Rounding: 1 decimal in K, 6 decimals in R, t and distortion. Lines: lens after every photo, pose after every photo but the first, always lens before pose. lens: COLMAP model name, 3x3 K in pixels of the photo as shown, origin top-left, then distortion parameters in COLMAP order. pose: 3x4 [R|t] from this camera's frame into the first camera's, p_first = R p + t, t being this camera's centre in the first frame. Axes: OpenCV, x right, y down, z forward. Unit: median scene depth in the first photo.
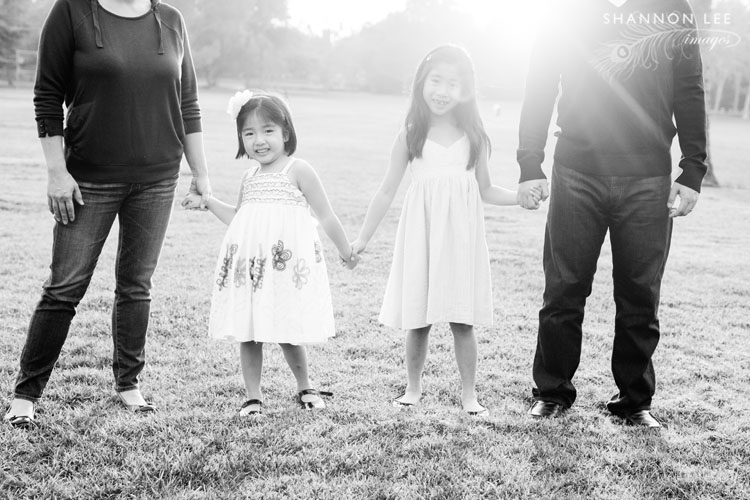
lens RADIAL K [[1071.8, 0, 375.0], [0, 1071.8, 250.0], [0, 0, 1]] dist [-0.122373, 0.011244]
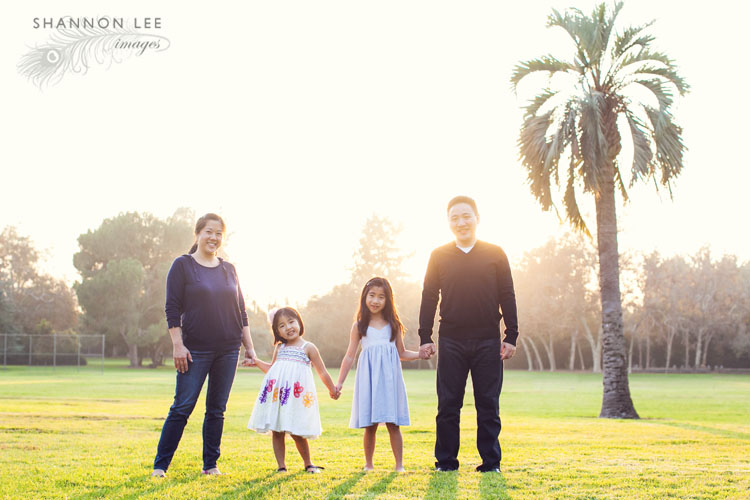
lens RADIAL K [[1106.8, 0, 375.0], [0, 1106.8, 250.0], [0, 0, 1]] dist [-0.122498, 0.007217]
pose [[0.998182, -0.033163, 0.050327, -0.036300], [0.044657, 0.967720, -0.248040, 0.248516], [-0.040477, 0.249837, 0.967442, -0.909434]]
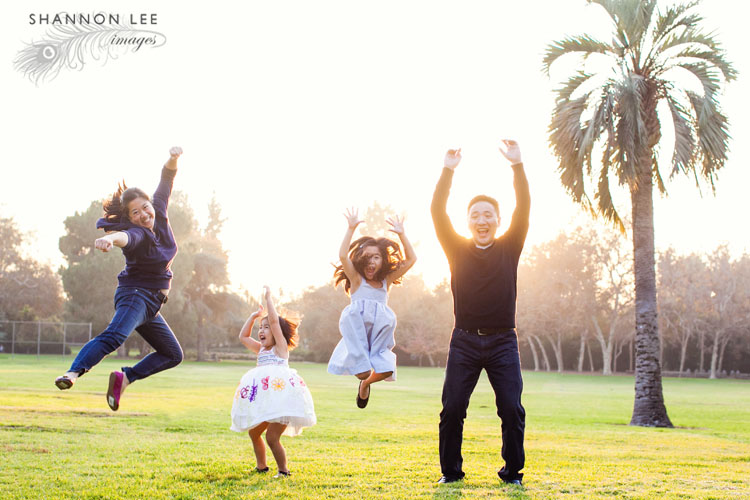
lens RADIAL K [[1162.4, 0, 365.9], [0, 1162.4, 275.4], [0, 0, 1]] dist [-0.123841, 0.077470]
pose [[0.999023, -0.011642, 0.042631, -0.133101], [0.020704, 0.975557, -0.218768, 0.215085], [-0.039042, 0.219437, 0.974845, -0.777117]]
